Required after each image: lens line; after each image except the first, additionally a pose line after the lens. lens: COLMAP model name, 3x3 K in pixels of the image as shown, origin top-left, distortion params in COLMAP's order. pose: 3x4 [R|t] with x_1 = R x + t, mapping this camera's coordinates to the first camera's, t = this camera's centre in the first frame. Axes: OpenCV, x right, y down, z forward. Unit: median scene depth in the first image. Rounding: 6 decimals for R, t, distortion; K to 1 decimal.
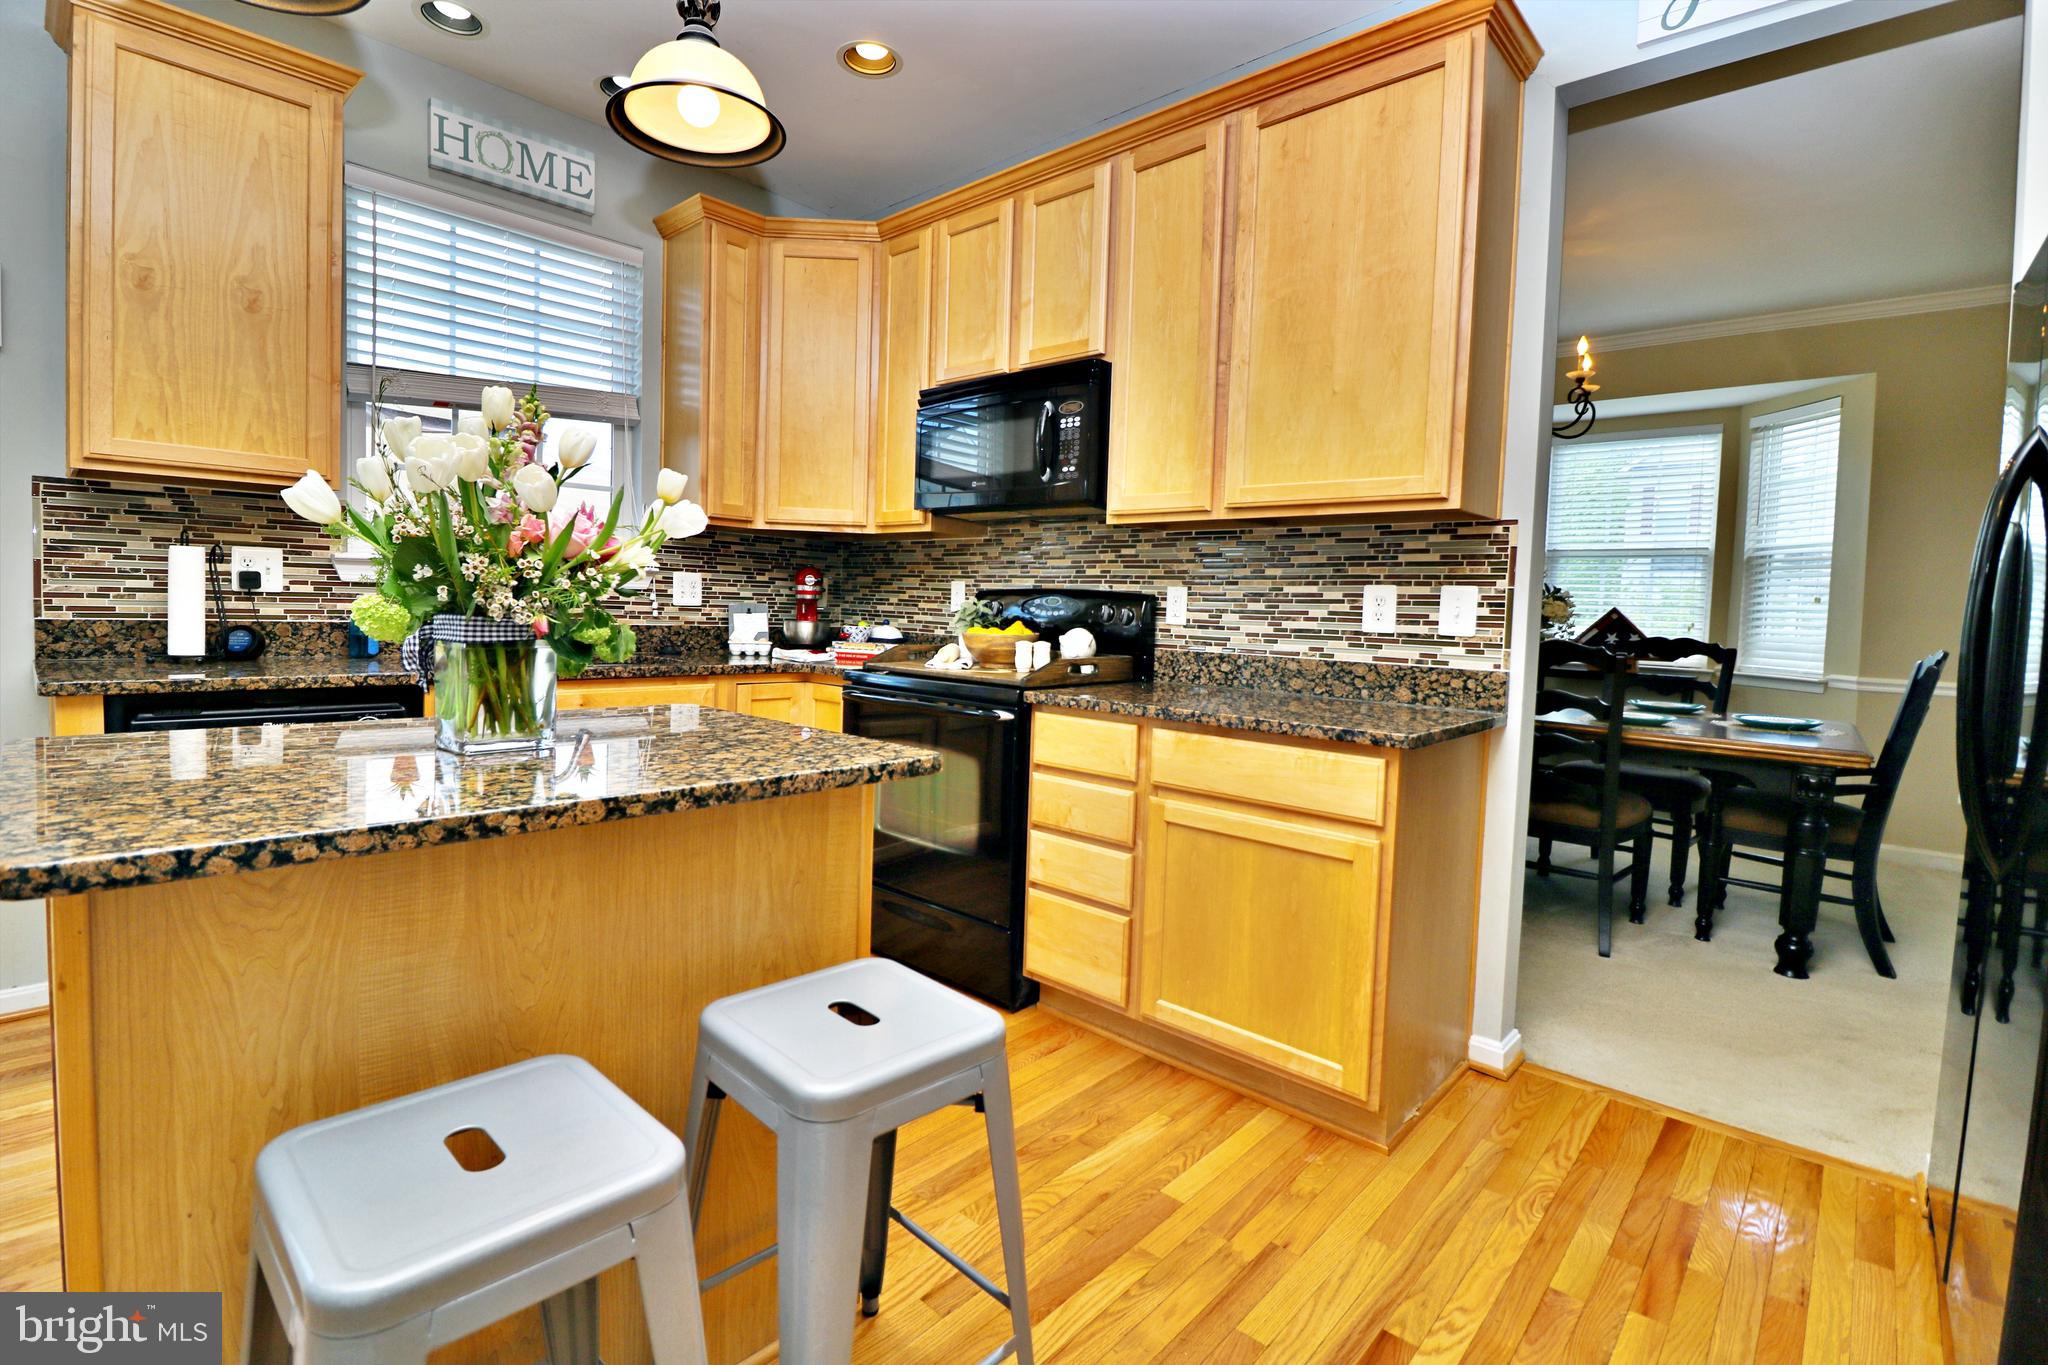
lens RADIAL K [[945.2, 0, 985.3], [0, 945.2, 655.4], [0, 0, 1]] dist [0.000583, -0.014376]
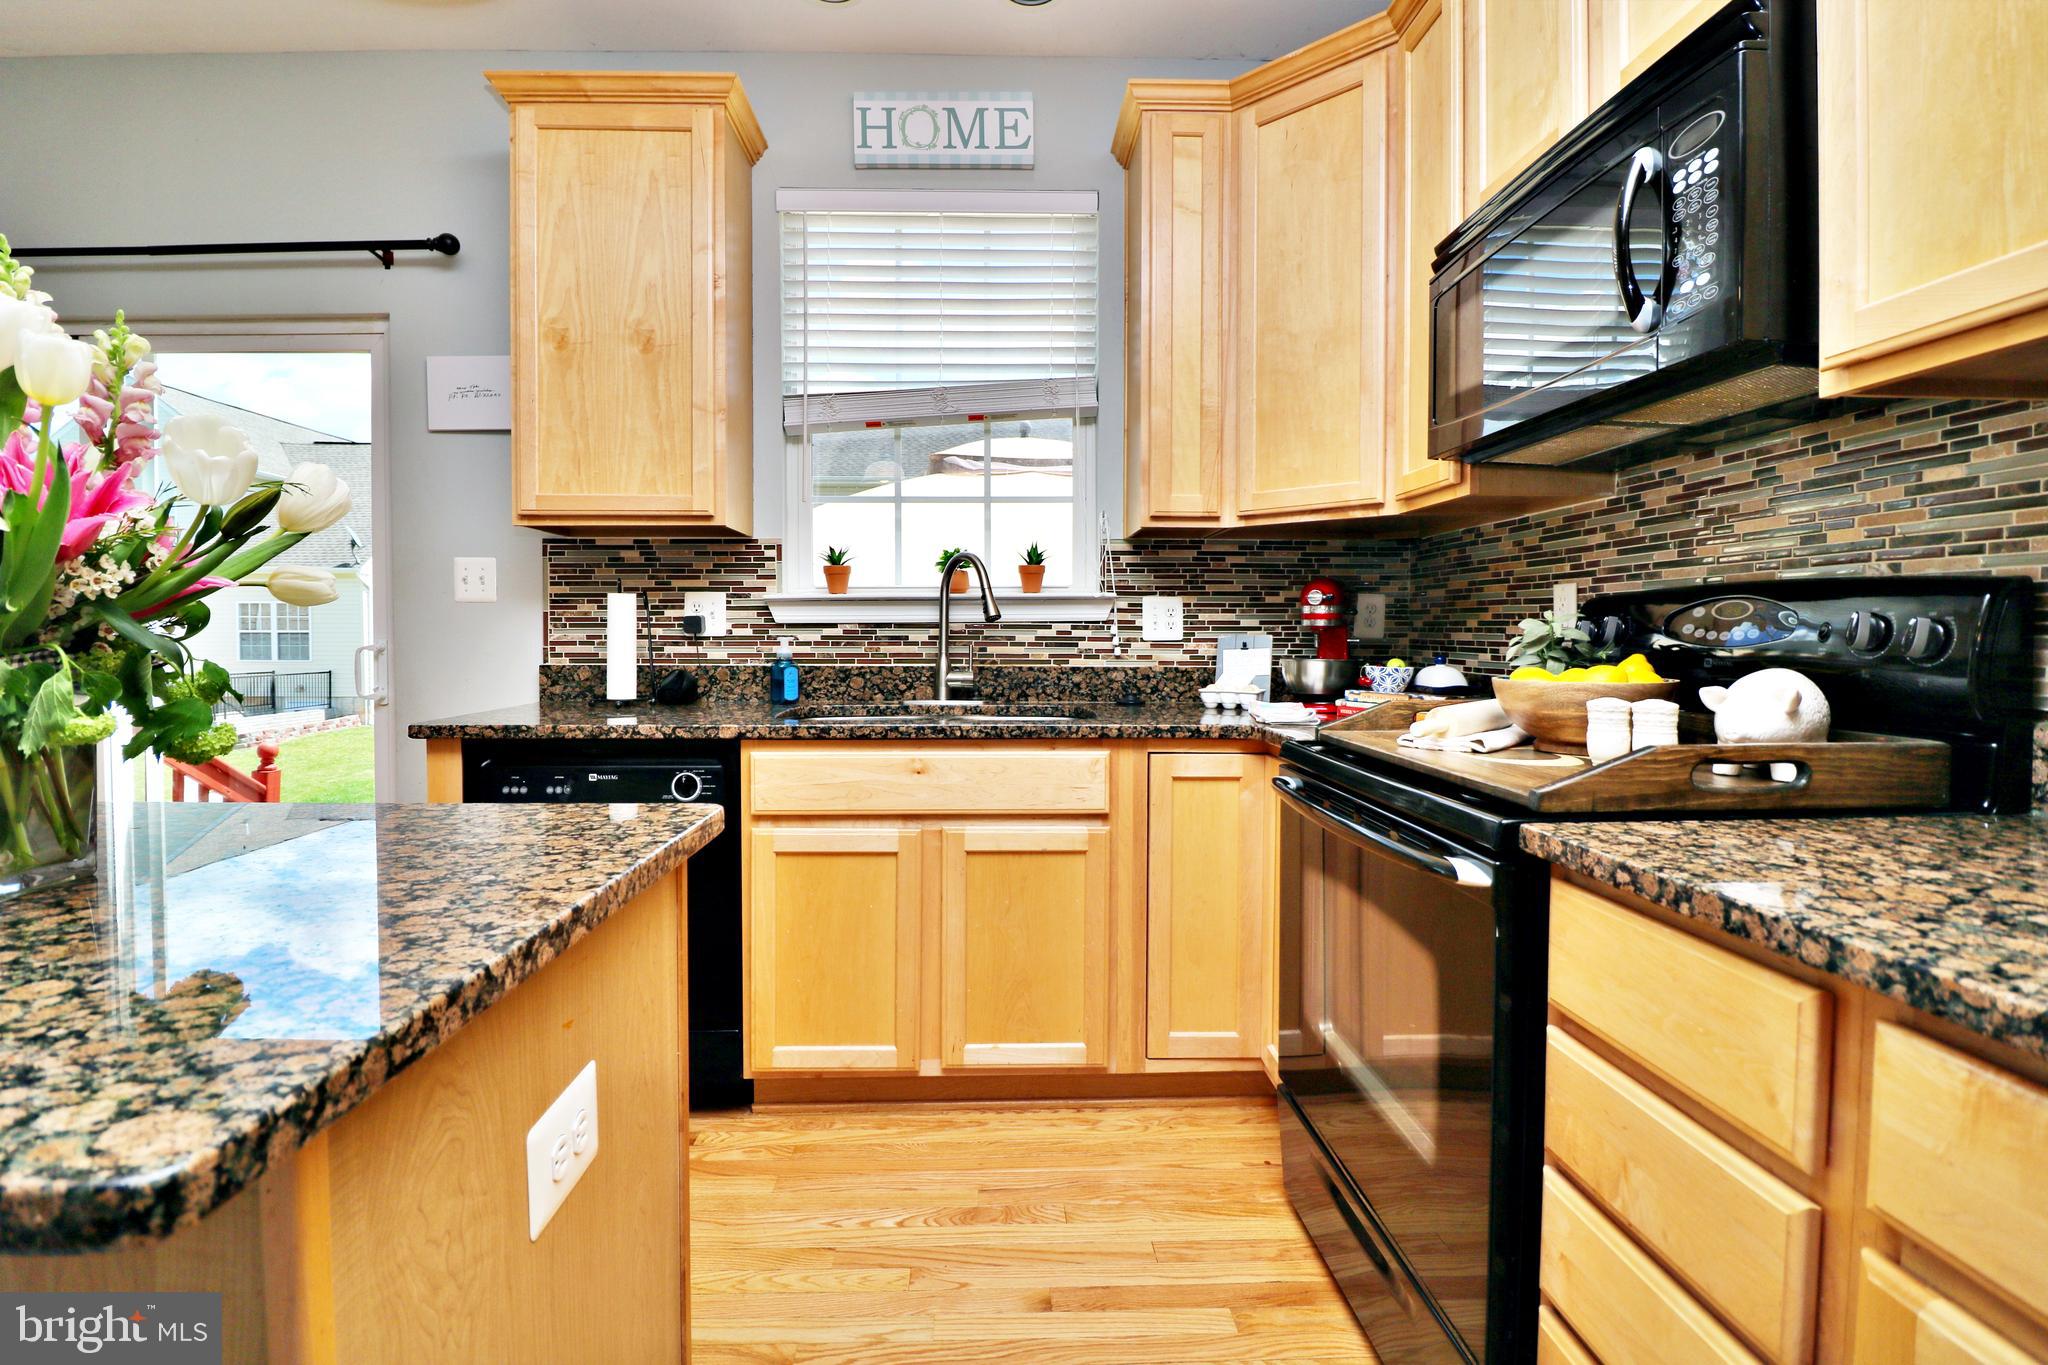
lens RADIAL K [[935.4, 0, 1006.0], [0, 935.4, 655.4], [0, 0, 1]] dist [0.001535, -0.010583]
pose [[0.717878, -0.014082, -0.696026, 0.152198], [-0.015326, 0.999233, -0.036023, -0.015797], [0.696000, 0.036528, 0.717112, 0.502636]]
